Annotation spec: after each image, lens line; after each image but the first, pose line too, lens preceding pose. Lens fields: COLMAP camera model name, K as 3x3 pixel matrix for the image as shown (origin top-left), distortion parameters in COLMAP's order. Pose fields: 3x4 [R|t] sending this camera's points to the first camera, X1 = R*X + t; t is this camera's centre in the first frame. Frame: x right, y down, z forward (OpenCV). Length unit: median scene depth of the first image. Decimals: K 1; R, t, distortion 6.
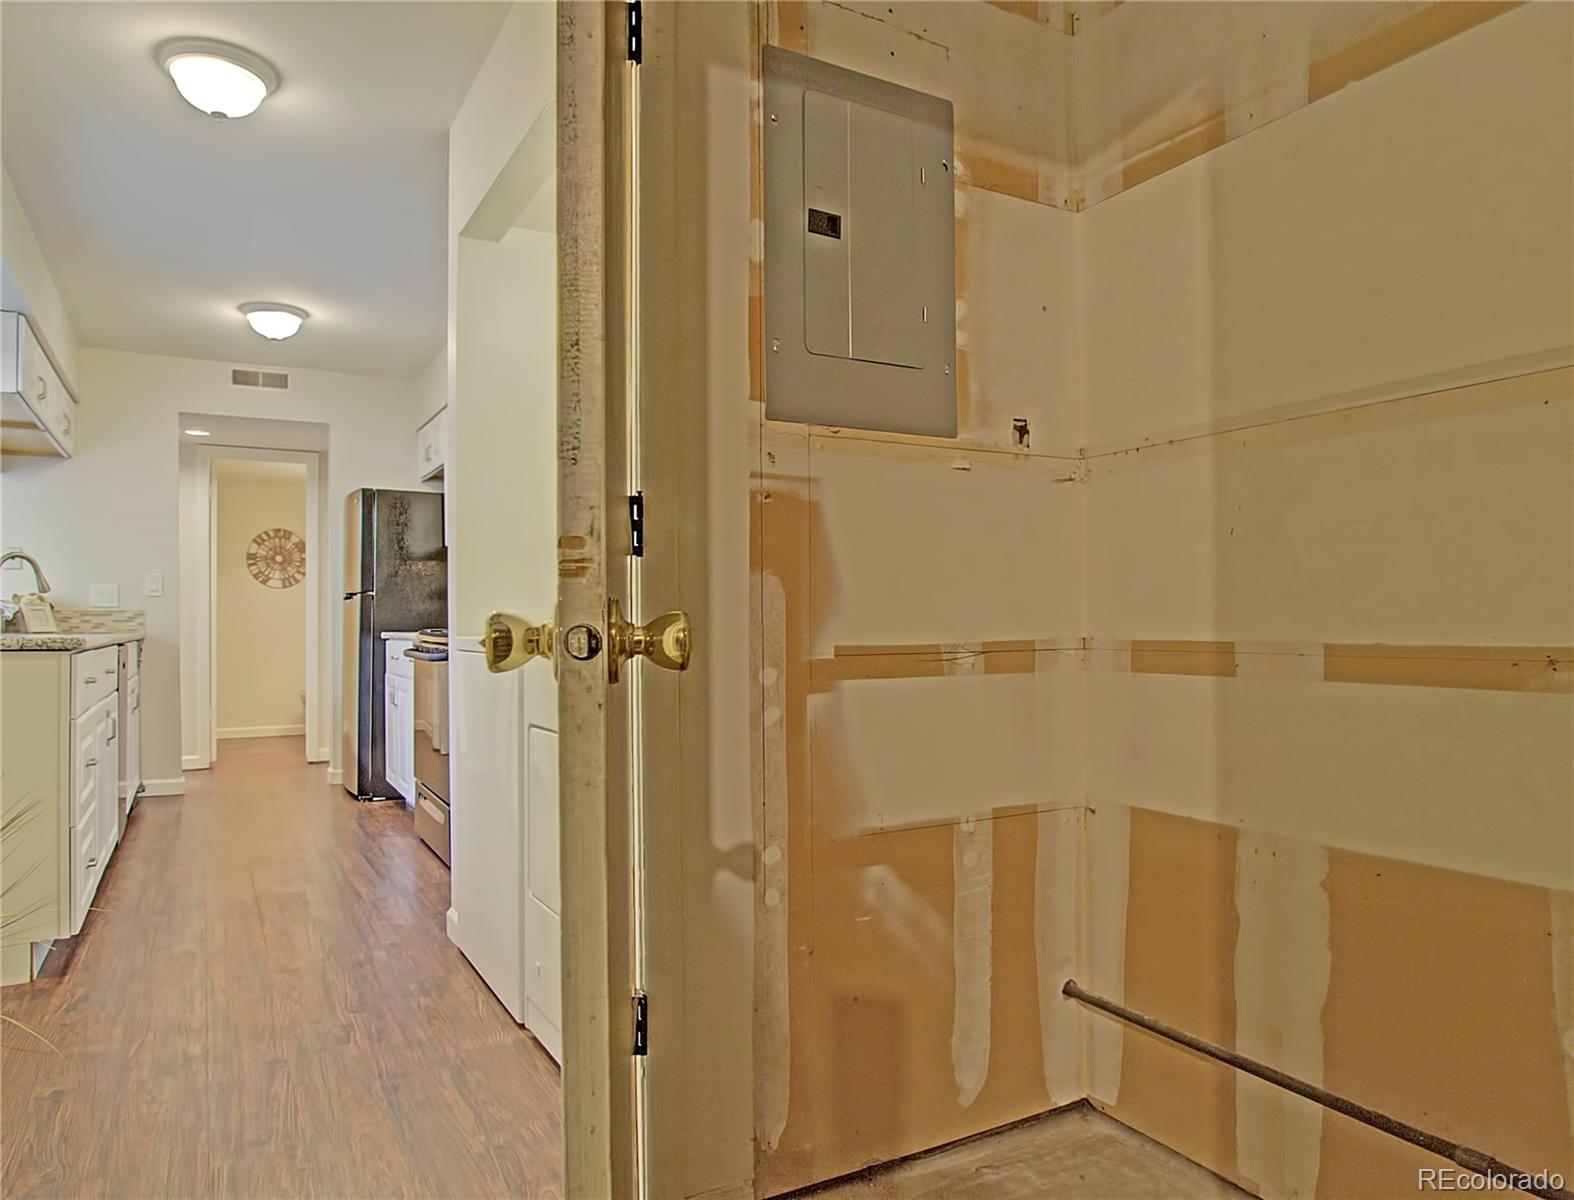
lens RADIAL K [[1041.2, 0, 787.0], [0, 1041.2, 600.0], [0, 0, 1]] dist [-0.002070, -0.002890]
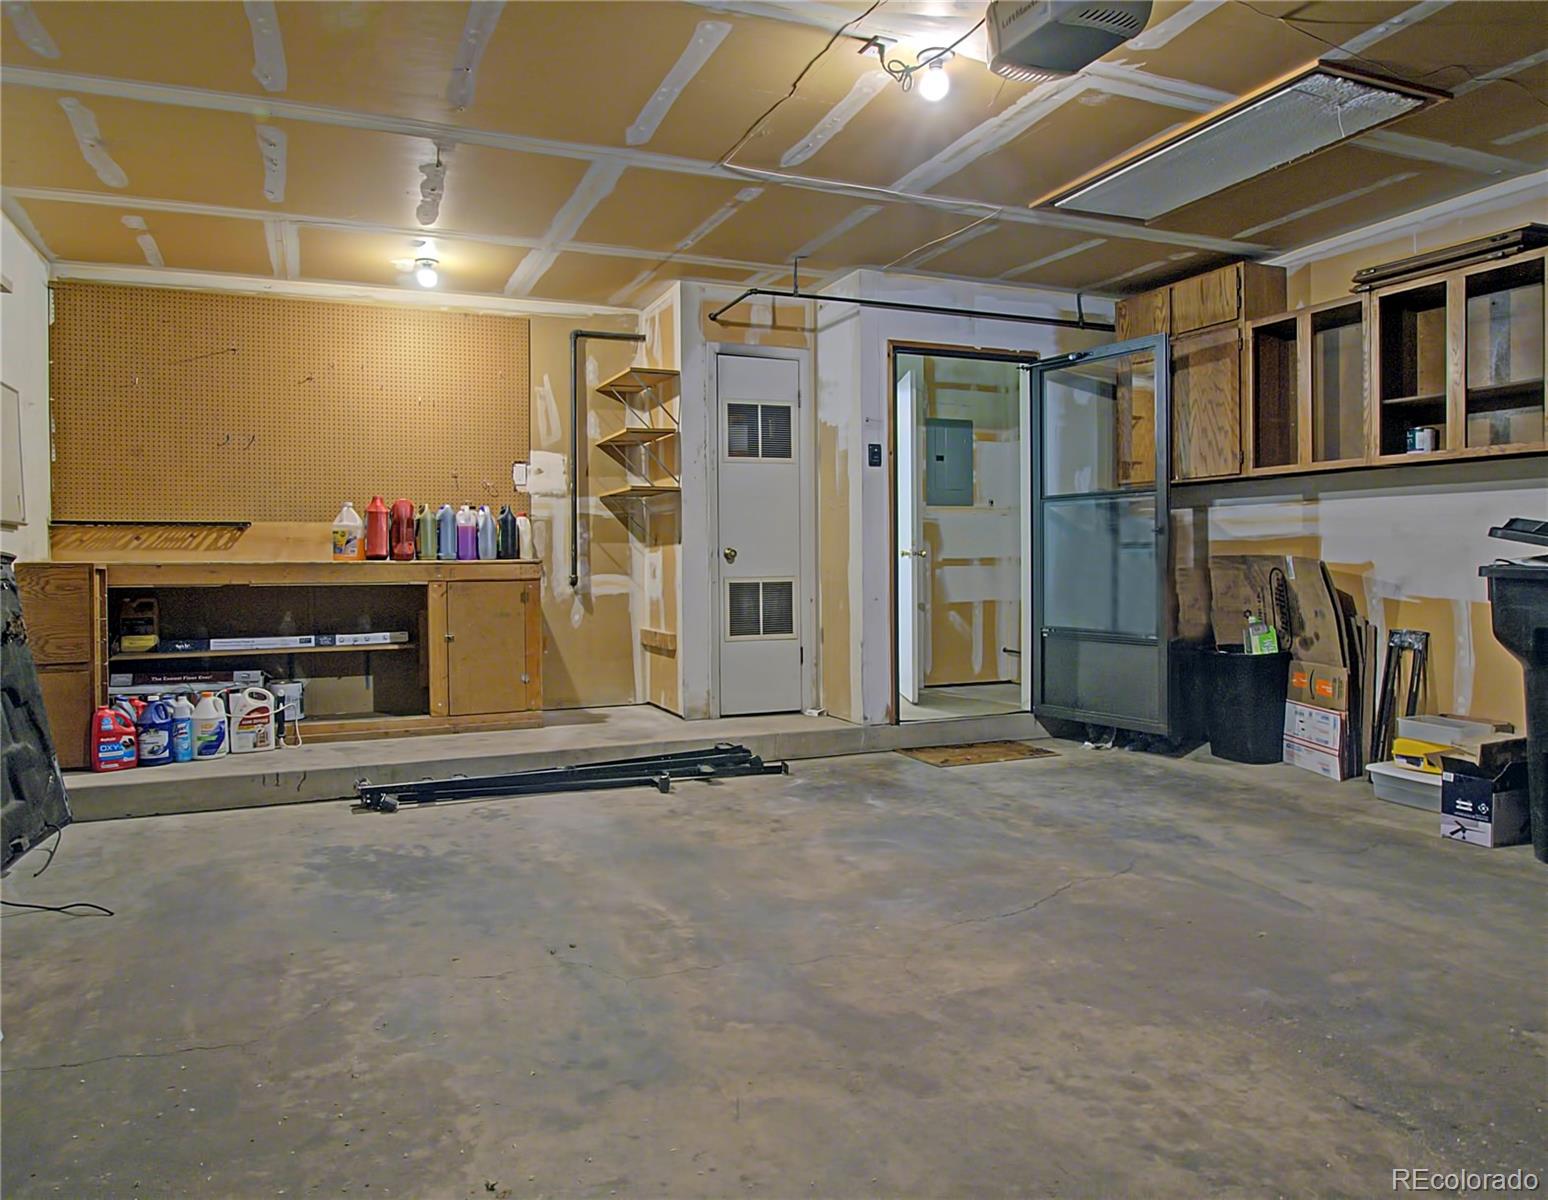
lens RADIAL K [[1063.6, 0, 774.0], [0, 1063.6, 600.0], [0, 0, 1]] dist [-0.001517, -0.000047]
pose [[0.994180, -0.000978, -0.107732, -0.160636], [0.005940, 0.998935, 0.045754, 0.012401], [0.107572, -0.046128, 0.993127, -3.205484]]
